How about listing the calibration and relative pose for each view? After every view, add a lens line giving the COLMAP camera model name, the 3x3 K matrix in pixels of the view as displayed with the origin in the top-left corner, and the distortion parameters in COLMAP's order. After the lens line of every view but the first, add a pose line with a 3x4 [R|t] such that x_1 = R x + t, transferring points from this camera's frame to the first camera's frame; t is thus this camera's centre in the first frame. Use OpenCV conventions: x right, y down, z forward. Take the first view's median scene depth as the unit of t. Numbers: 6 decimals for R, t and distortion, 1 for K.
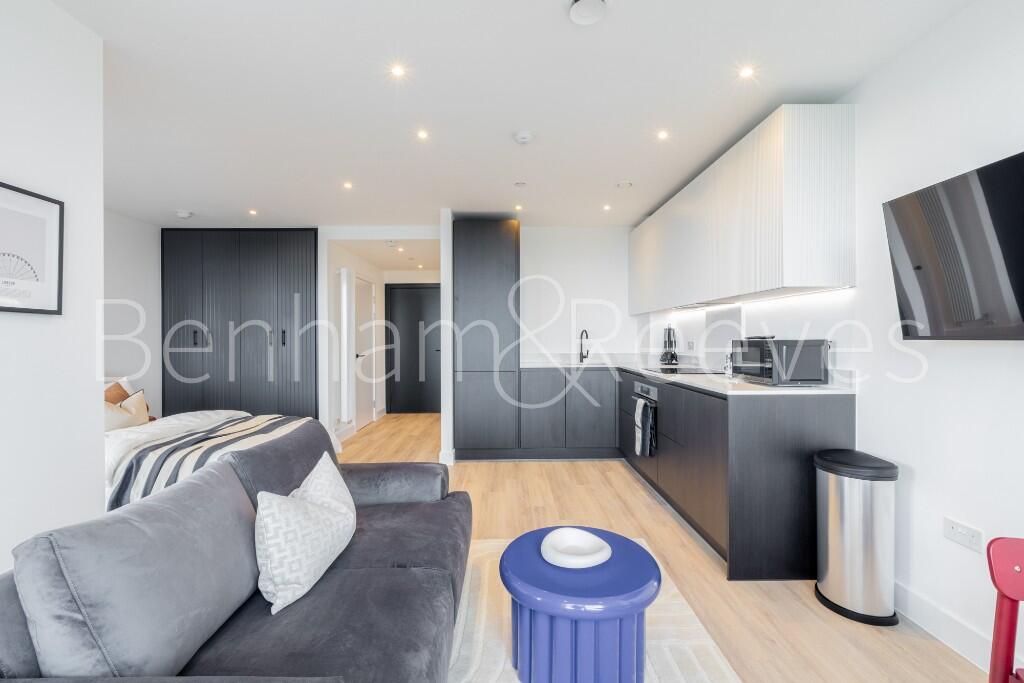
lens RADIAL K [[454.7, 0, 514.1], [0, 454.7, 337.6], [0, 0, 1]] dist [-0.000312, -0.000027]
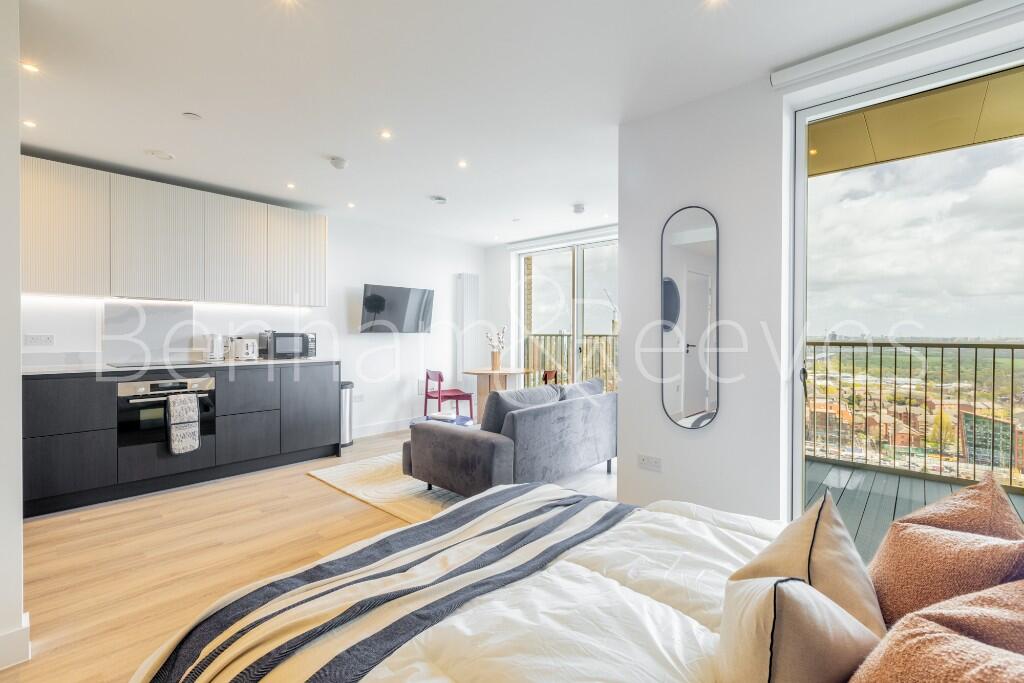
lens RADIAL K [[454.7, 0, 514.1], [0, 454.7, 337.6], [0, 0, 1]] dist [-0.000312, -0.000027]
pose [[-0.739127, 0.000194, 0.673566, -0.920635], [-0.001120, 0.999998, -0.001517, 0.018972], [-0.673565, -0.001876, -0.739126, 1.299209]]
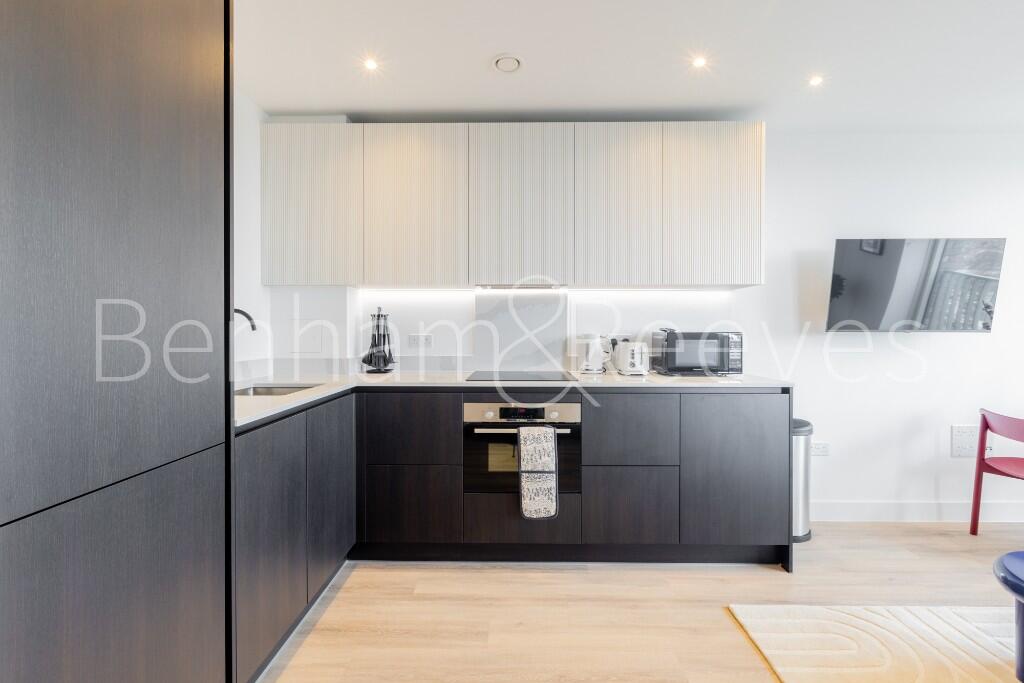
lens RADIAL K [[454.7, 0, 514.1], [0, 454.7, 337.6], [0, 0, 1]] dist [-0.000312, -0.000027]
pose [[0.023262, -0.004841, 0.999718, -0.360853], [-0.005173, 0.999974, 0.004963, 0.011193], [-0.999716, -0.005287, 0.023237, 1.068529]]
